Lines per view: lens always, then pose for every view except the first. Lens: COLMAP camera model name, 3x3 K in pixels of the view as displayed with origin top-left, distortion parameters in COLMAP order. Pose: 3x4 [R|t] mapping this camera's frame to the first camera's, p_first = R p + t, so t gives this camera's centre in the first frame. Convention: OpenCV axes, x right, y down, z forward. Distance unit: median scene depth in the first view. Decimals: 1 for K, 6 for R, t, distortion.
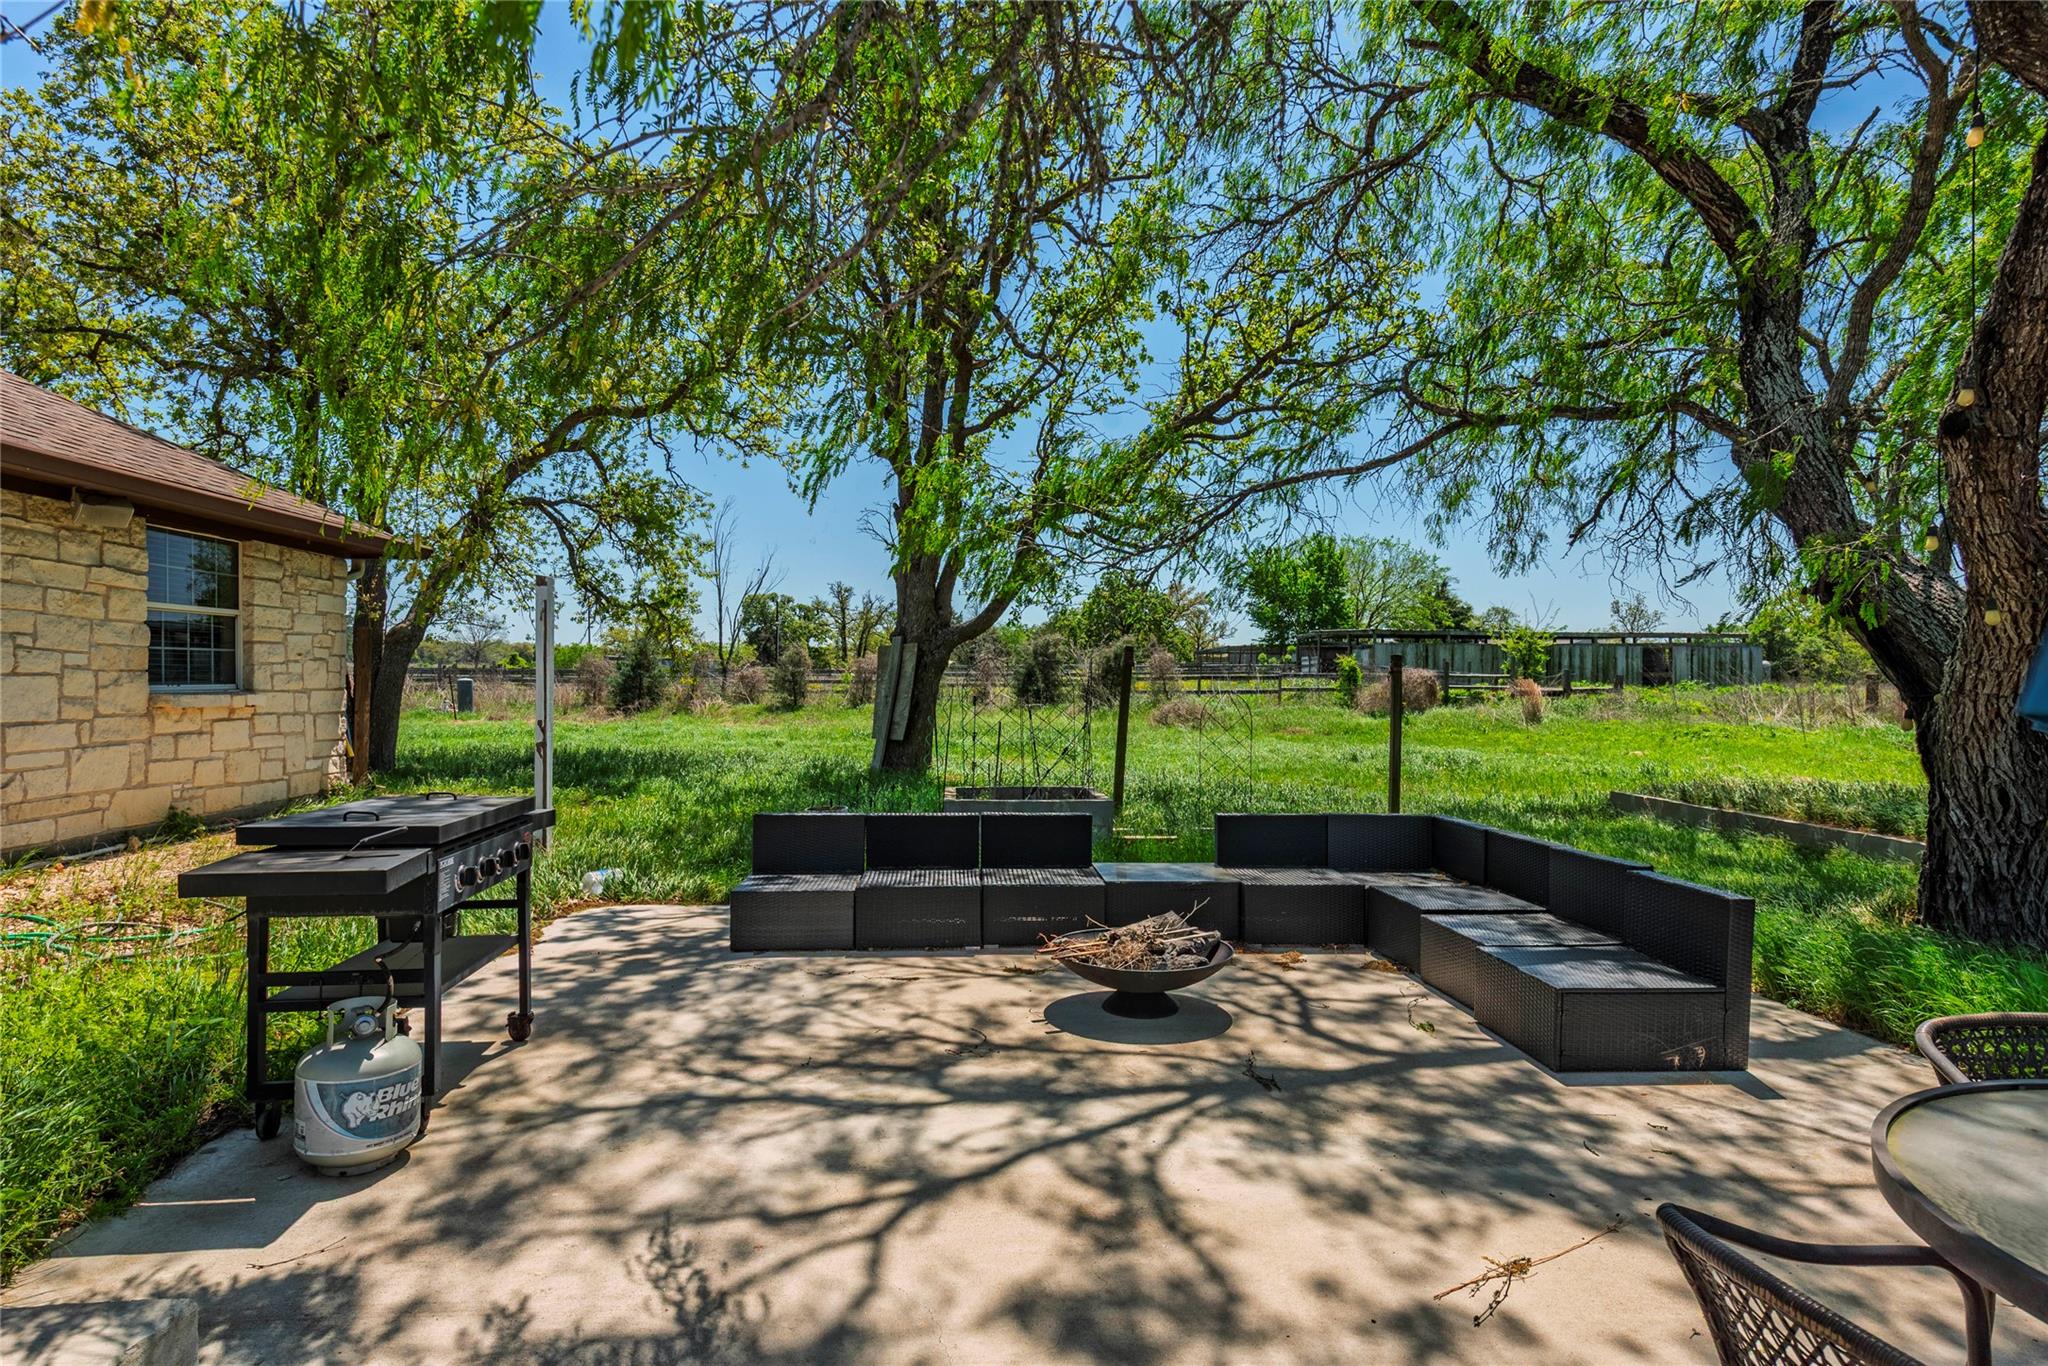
lens RADIAL K [[1138.0, 0, 1023.9], [0, 1138.0, 693.8], [0, 0, 1]] dist [0.001517, 0.000056]
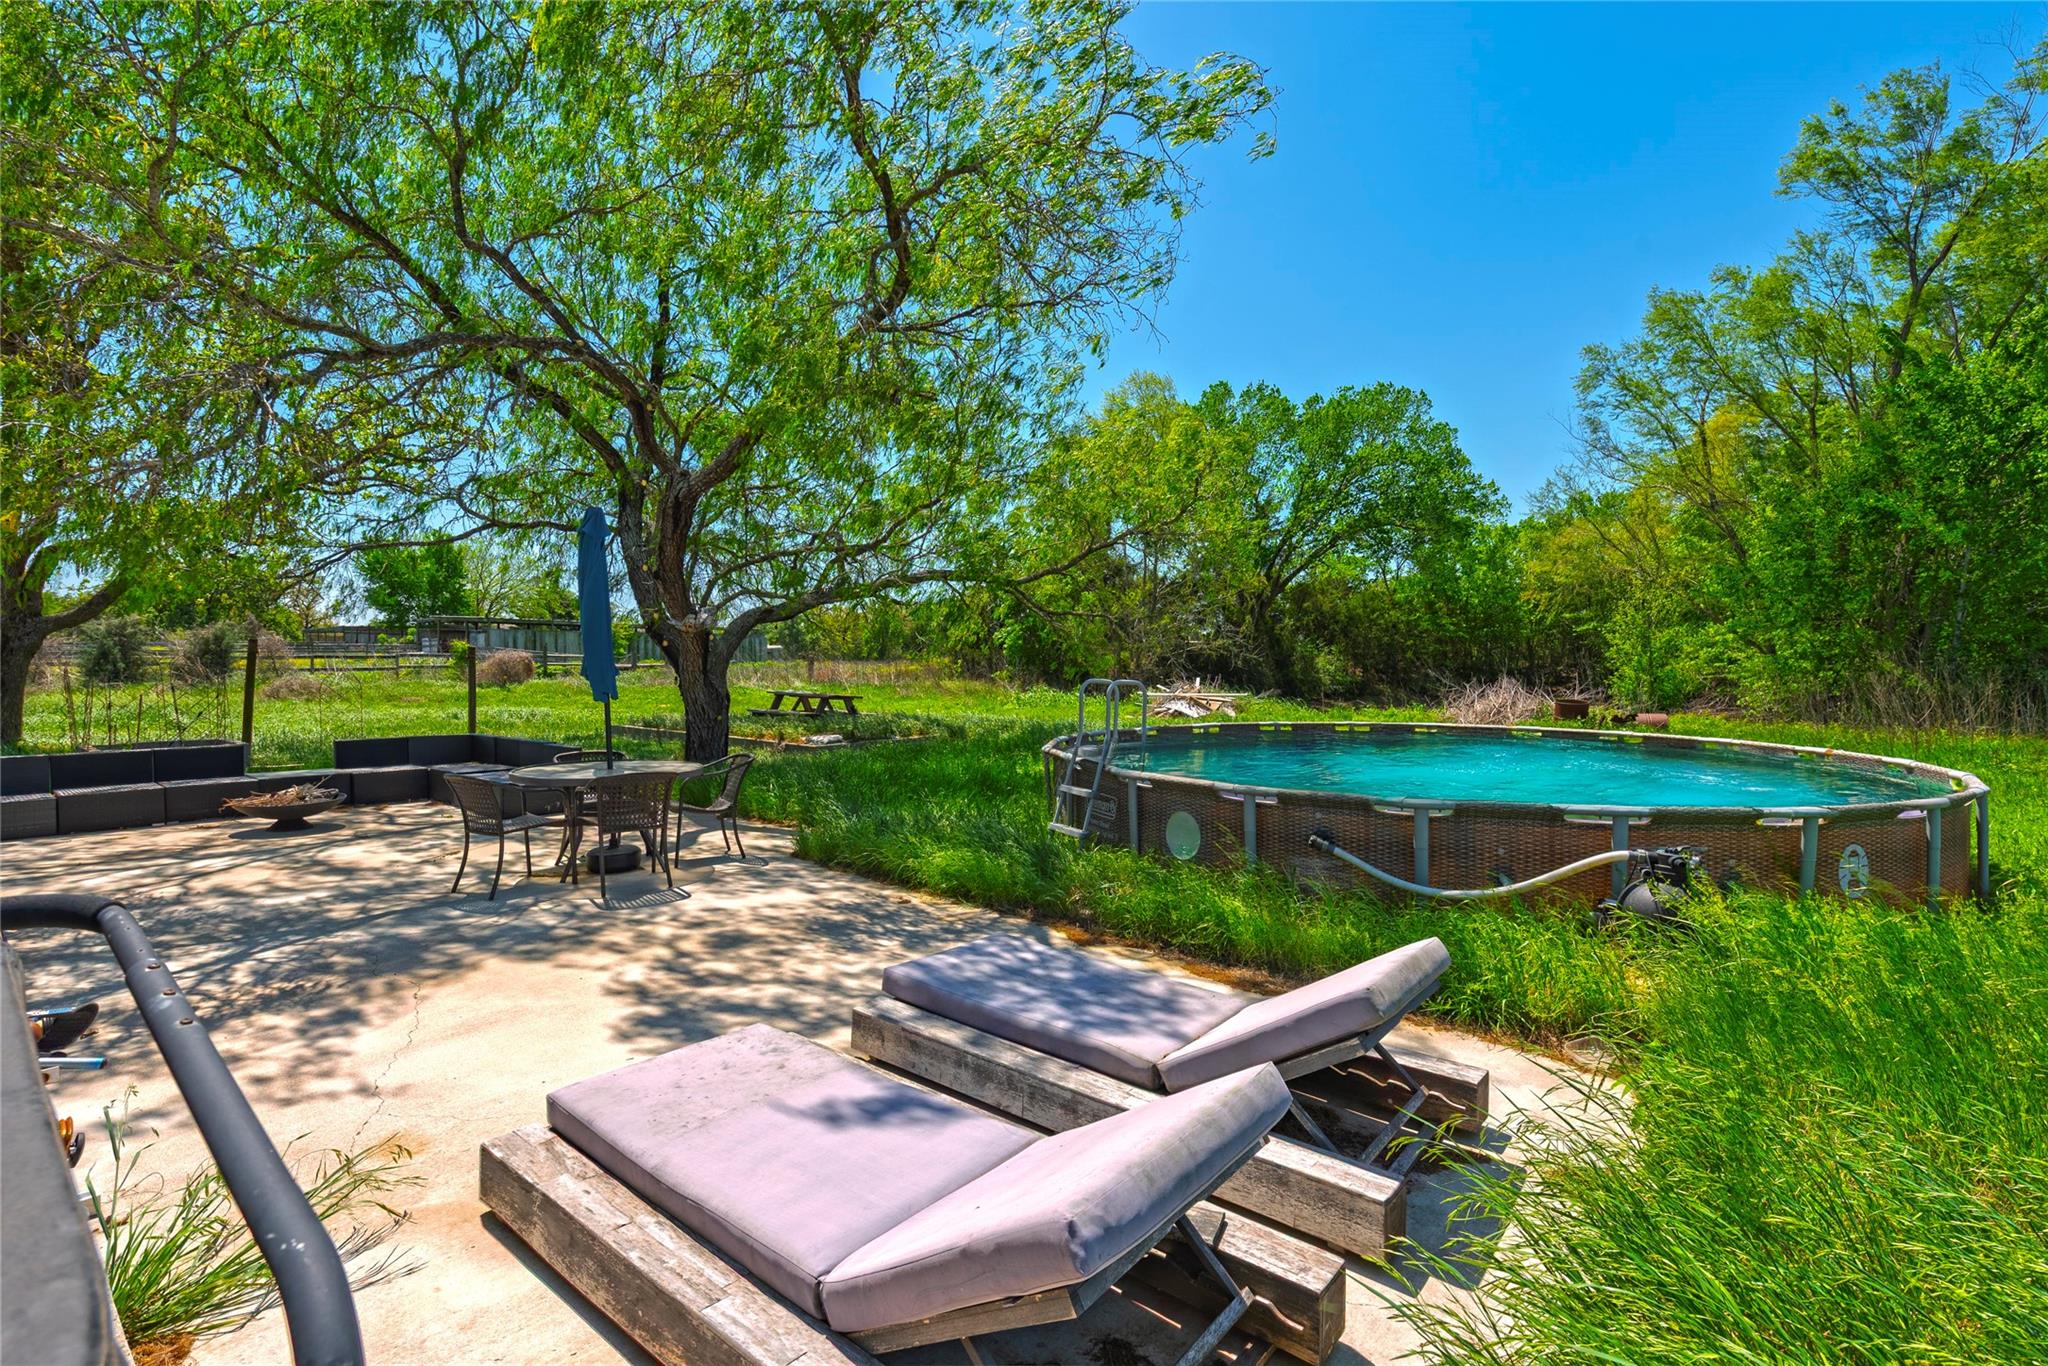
lens RADIAL K [[907.4, 0, 1032.5], [0, 907.4, 682.6], [0, 0, 1]] dist [0.000376, 0.000483]
pose [[0.677702, -0.018265, 0.735110, -0.026077], [0.006209, 0.999798, 0.019118, -0.001524], [-0.735311, -0.008392, 0.677678, -0.147613]]
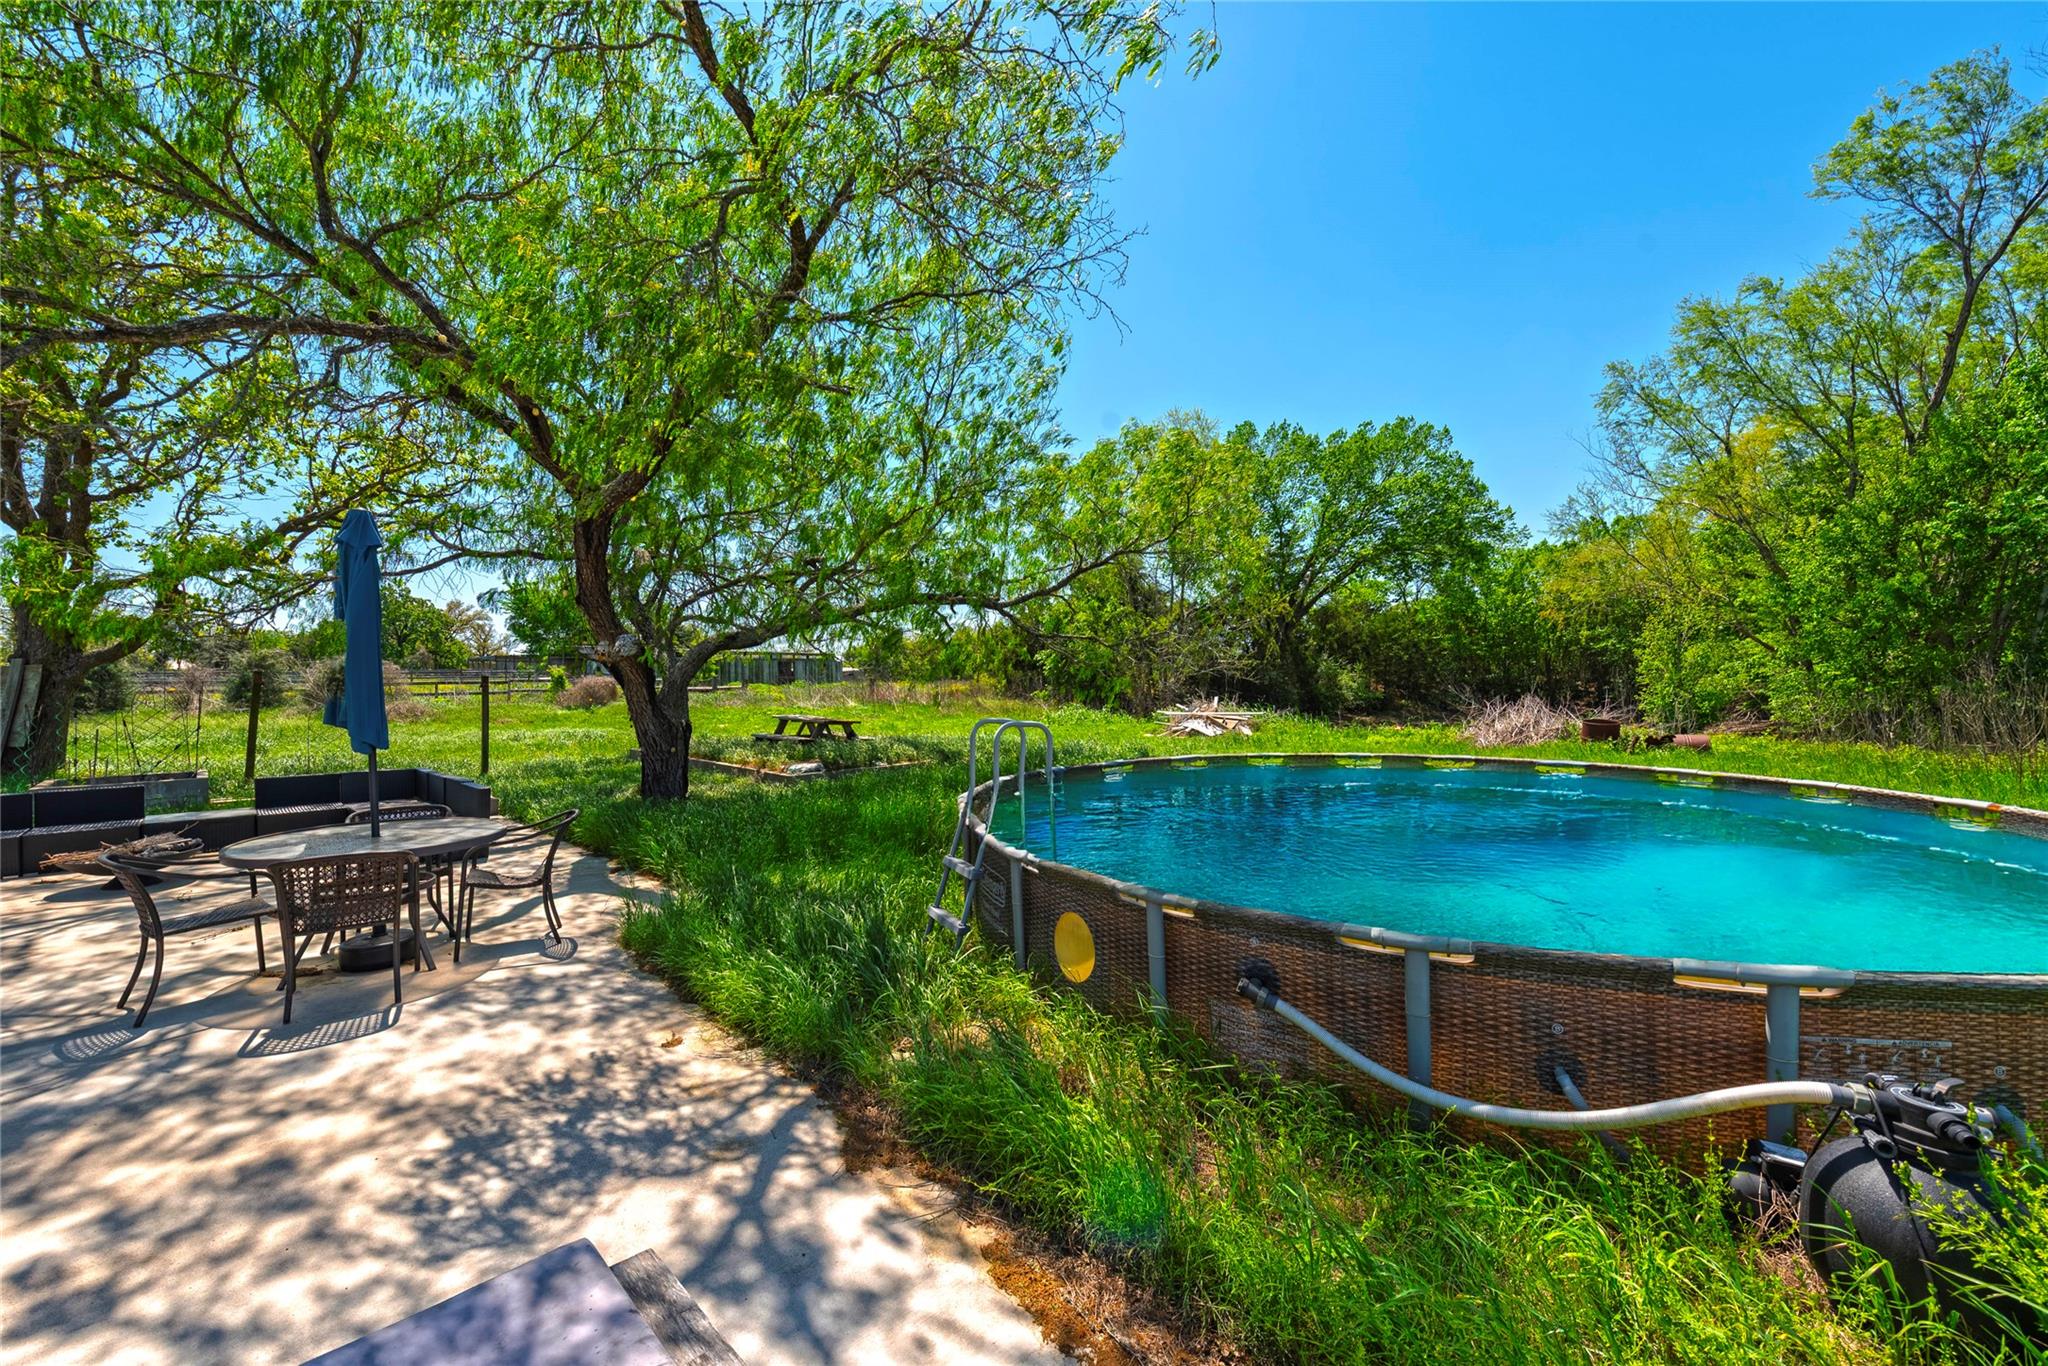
lens RADIAL K [[785.4, 0, 1024.7], [0, 785.4, 698.8], [0, 0, 1]] dist [0.002052, -0.000508]
pose [[0.736811, -0.023744, 0.675681, 0.043703], [0.014117, 0.999706, 0.019736, -0.004592], [-0.675951, -0.005003, 0.736930, -0.125431]]
